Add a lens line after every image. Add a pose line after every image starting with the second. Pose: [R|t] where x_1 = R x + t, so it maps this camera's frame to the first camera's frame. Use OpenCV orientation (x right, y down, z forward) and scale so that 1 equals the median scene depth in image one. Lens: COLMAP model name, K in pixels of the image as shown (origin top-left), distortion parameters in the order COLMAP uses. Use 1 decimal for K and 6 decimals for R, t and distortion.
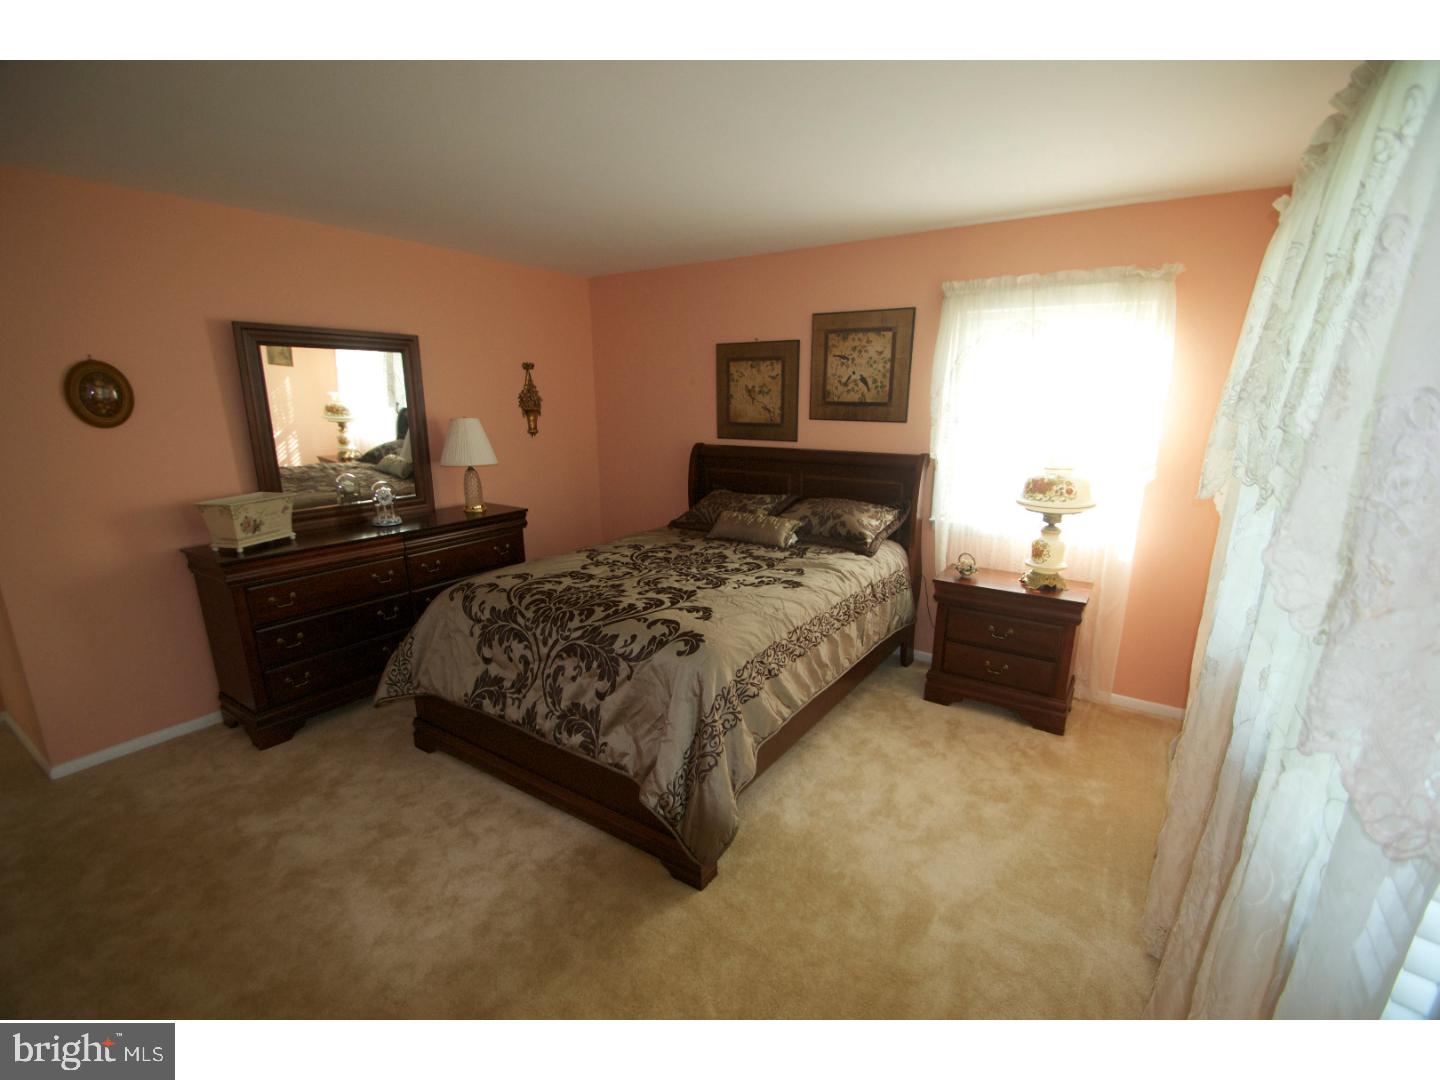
lens RADIAL K [[649.0, 0, 714.6], [0, 649.0, 548.2], [0, 0, 1]] dist [0.014520, -0.000242]
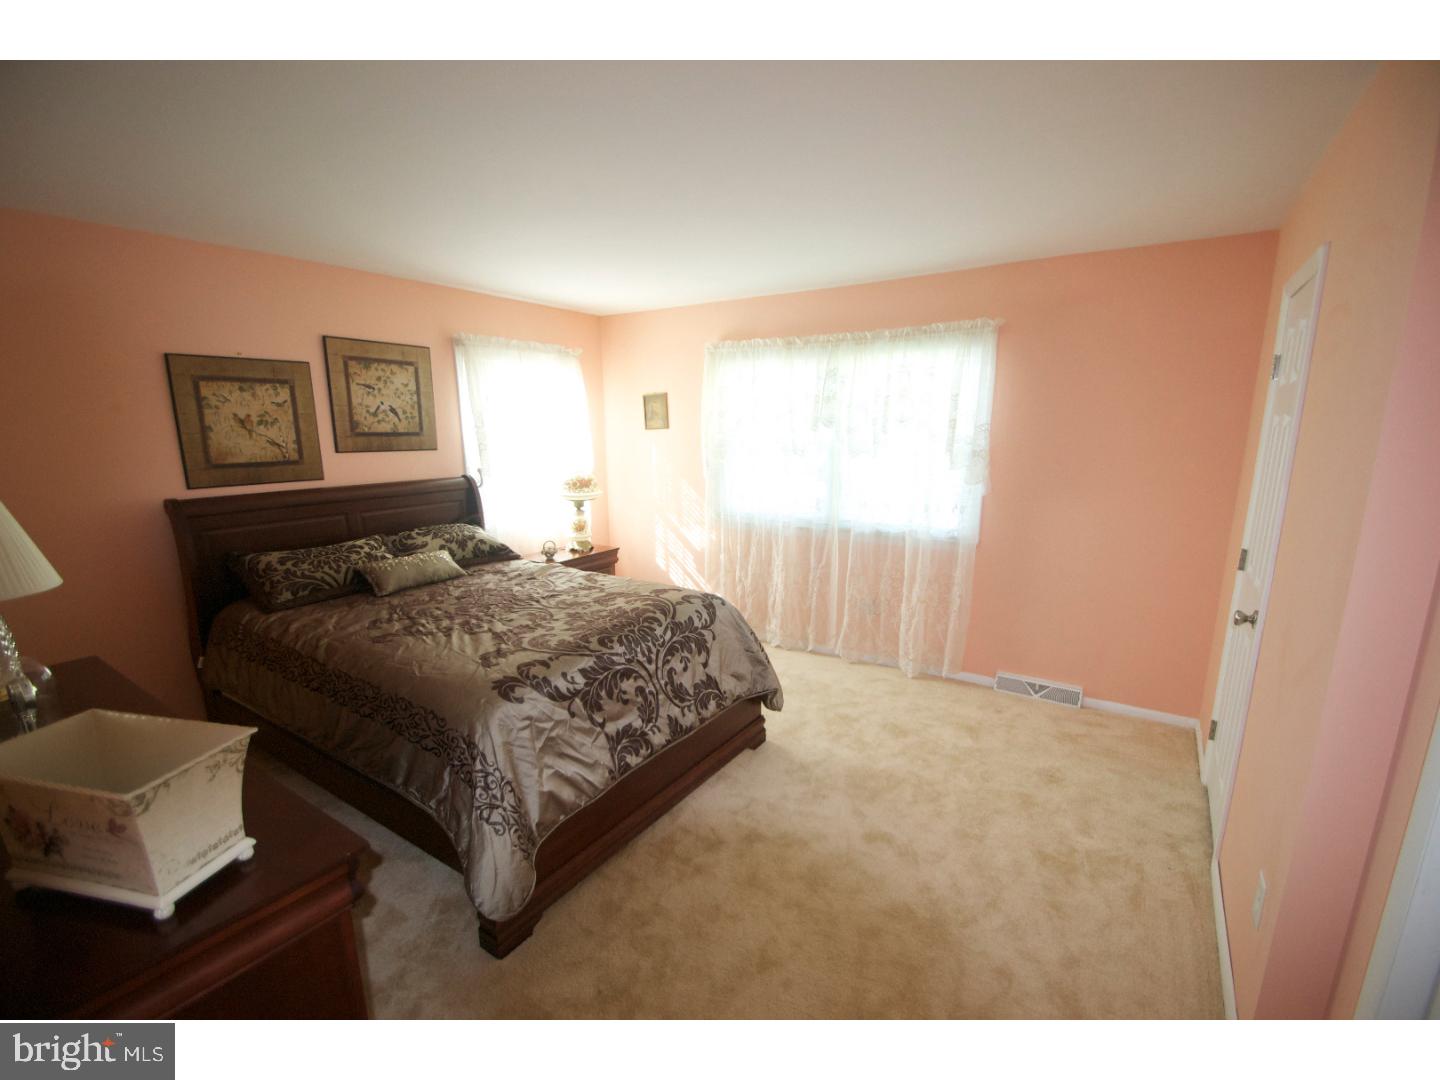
lens RADIAL K [[649.0, 0, 714.6], [0, 649.0, 548.2], [0, 0, 1]] dist [0.014520, -0.000242]
pose [[0.000182, -0.192984, 0.981202, -0.822582], [0.236759, 0.953313, 0.187455, -0.130266], [-0.971568, 0.232274, 0.045864, 0.533278]]
